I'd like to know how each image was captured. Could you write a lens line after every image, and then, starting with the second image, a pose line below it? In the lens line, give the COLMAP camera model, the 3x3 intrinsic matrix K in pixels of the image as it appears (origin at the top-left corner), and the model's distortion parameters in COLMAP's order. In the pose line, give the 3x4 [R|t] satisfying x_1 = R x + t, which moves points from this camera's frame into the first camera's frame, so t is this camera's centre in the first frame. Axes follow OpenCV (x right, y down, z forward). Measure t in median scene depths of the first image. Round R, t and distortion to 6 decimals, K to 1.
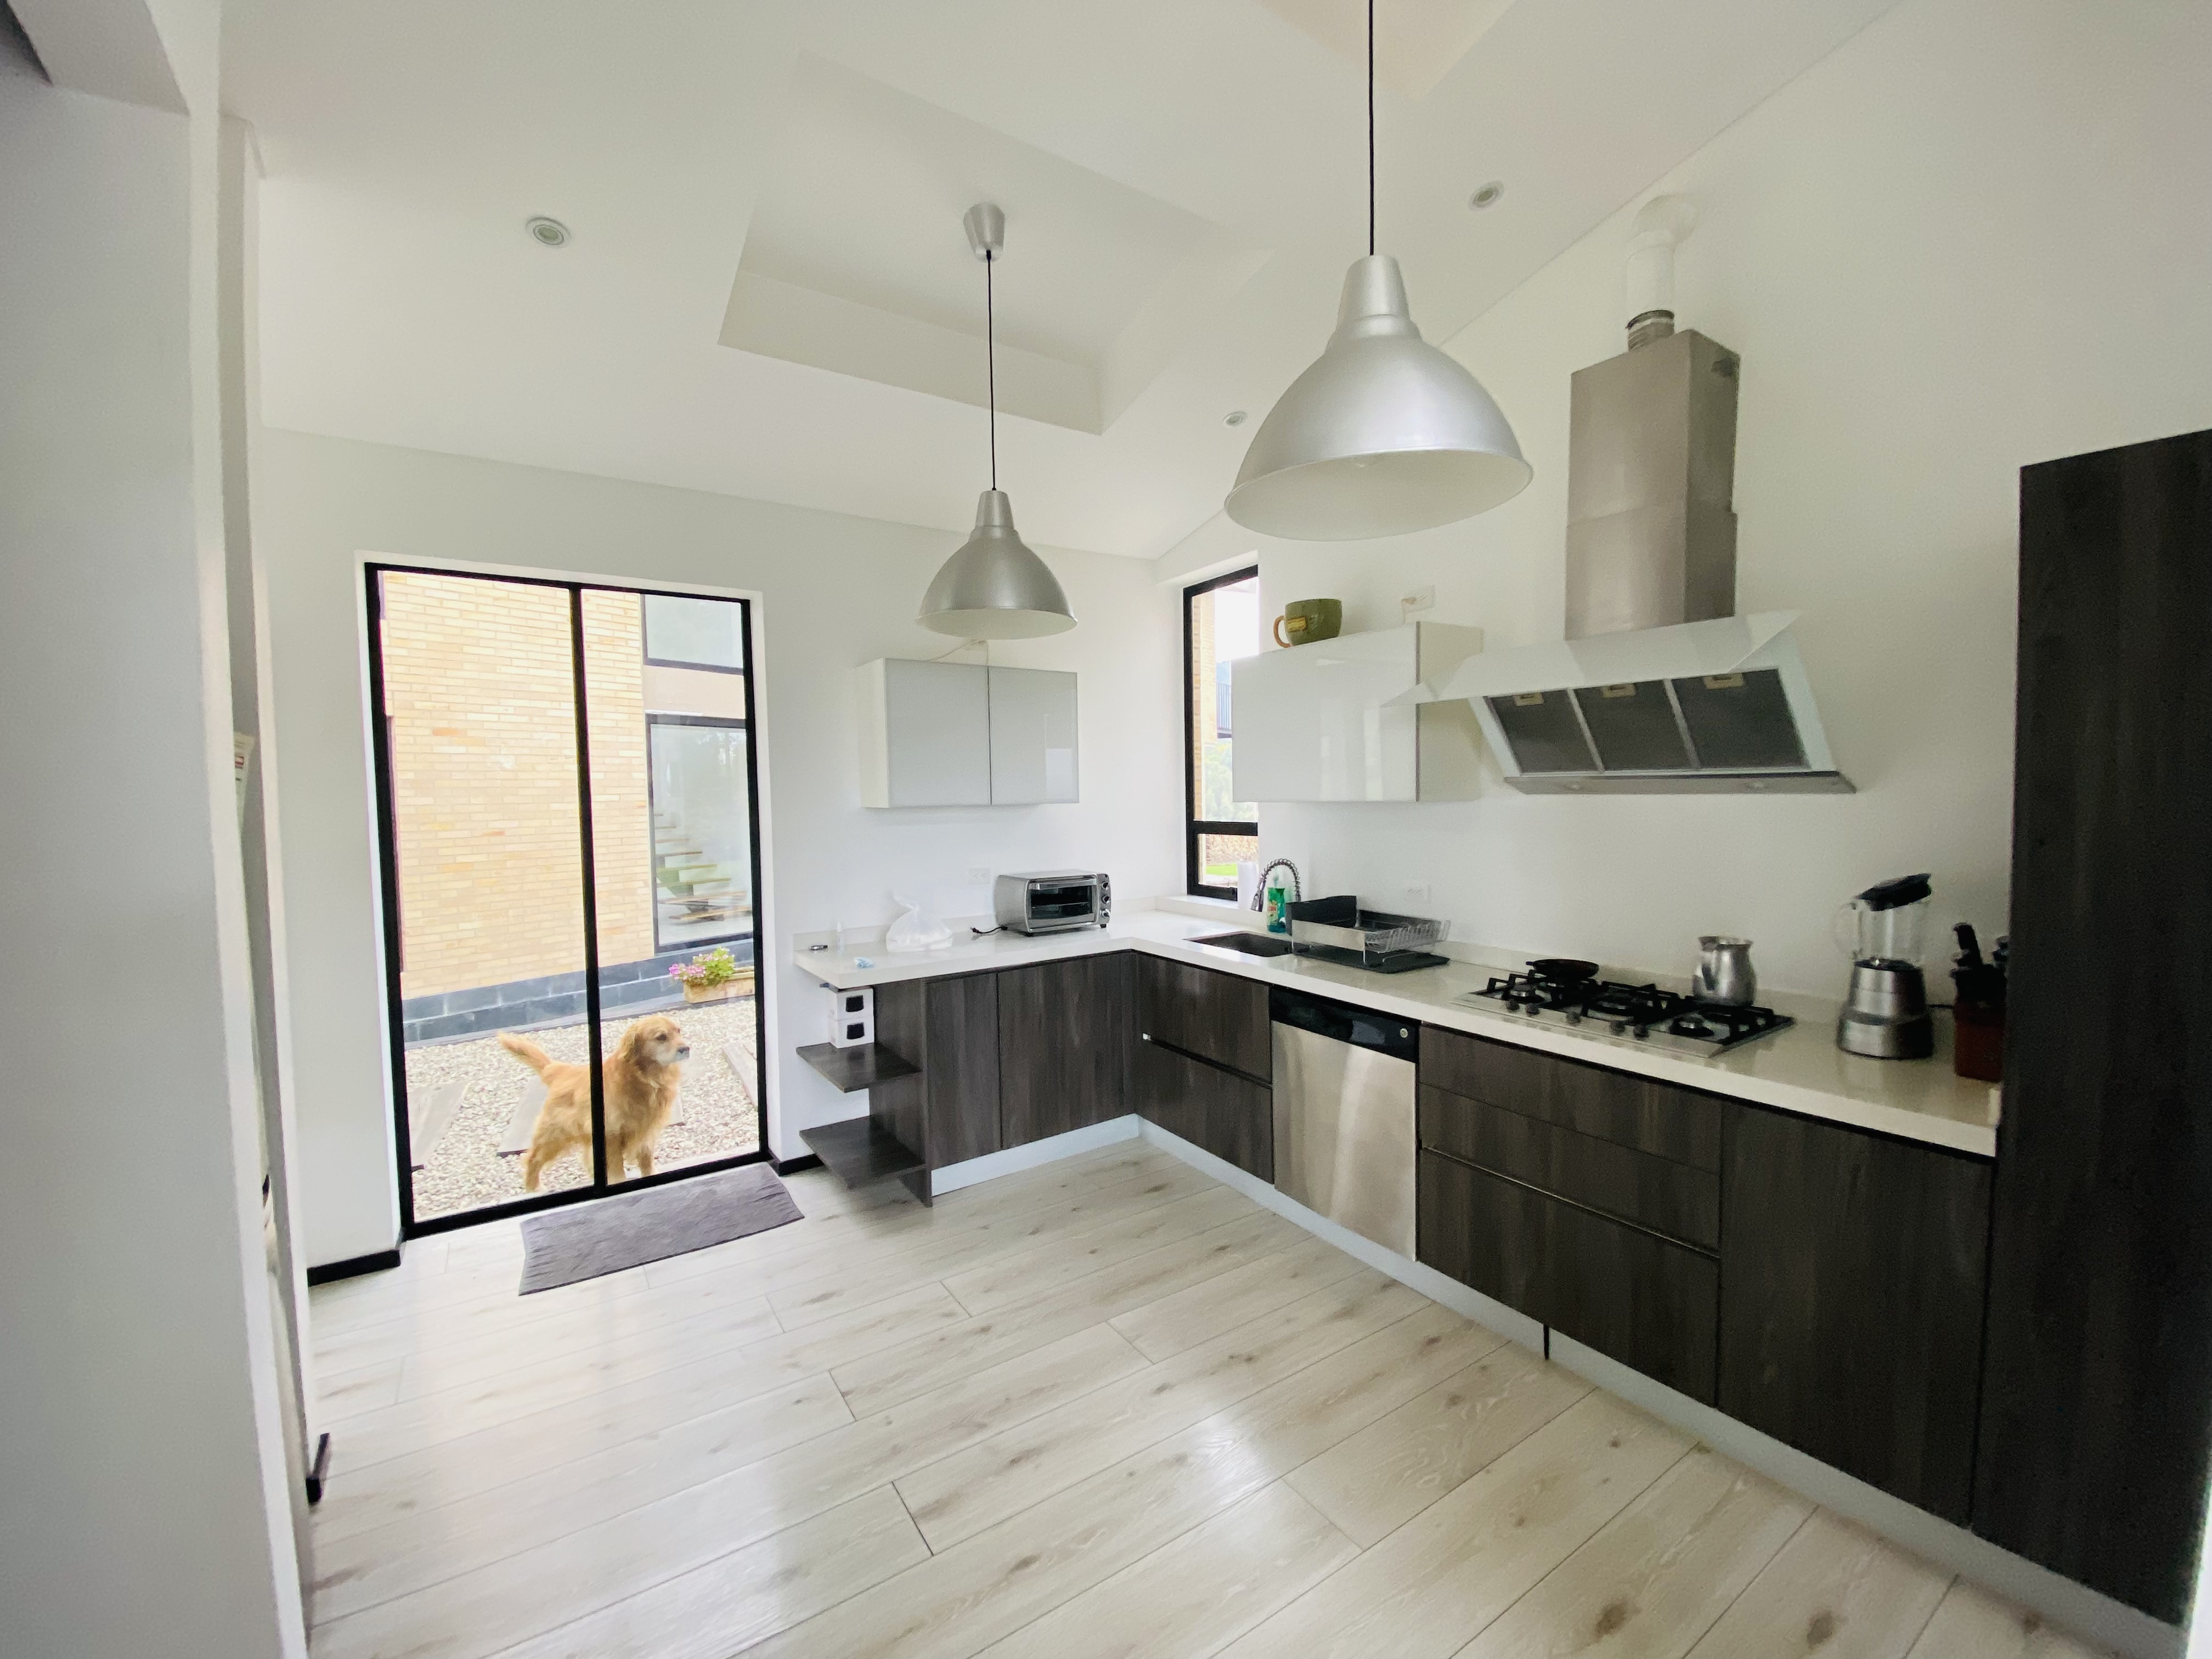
lens RADIAL K [[901.3, 0, 1098.0], [0, 901.3, 831.2], [0, 0, 1]] dist [0.035558, -0.031588]
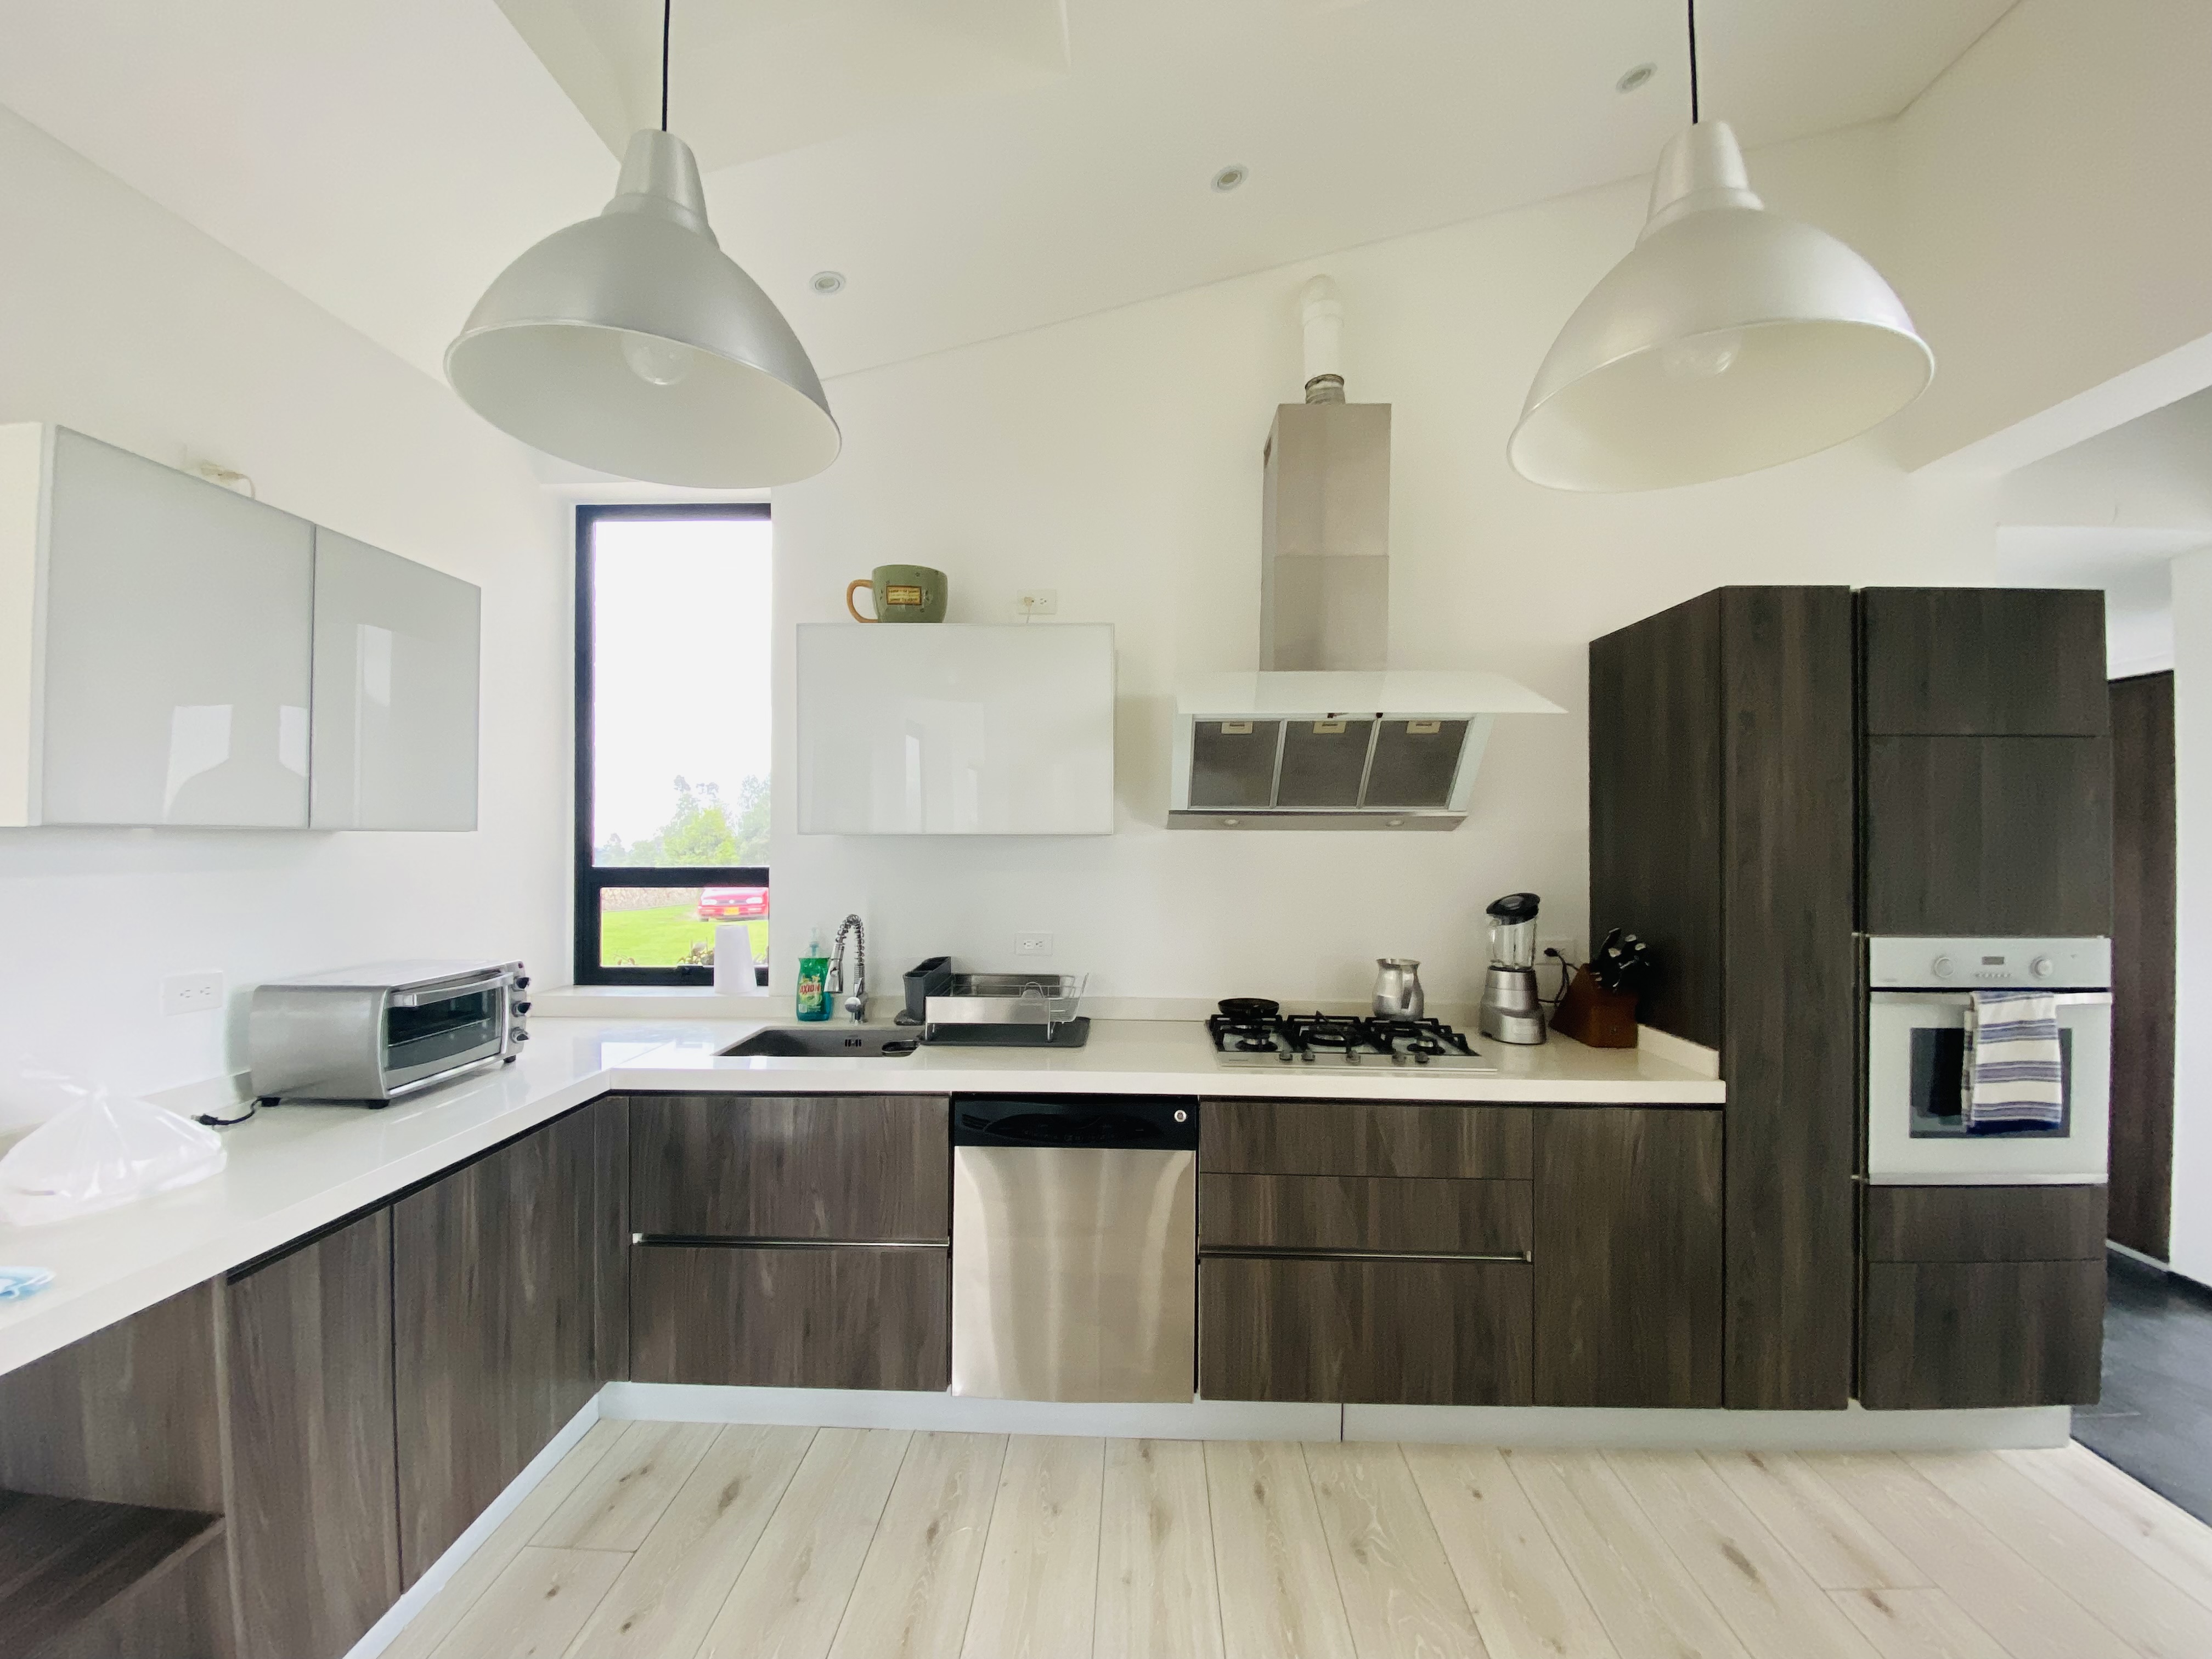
lens RADIAL K [[901.3, 0, 1098.0], [0, 901.3, 831.2], [0, 0, 1]] dist [0.035558, -0.031588]
pose [[0.572244, 0.022774, 0.819767, -0.334888], [0.026136, 0.998600, -0.045987, 0.002532], [-0.819667, 0.047741, 0.570848, 0.527433]]
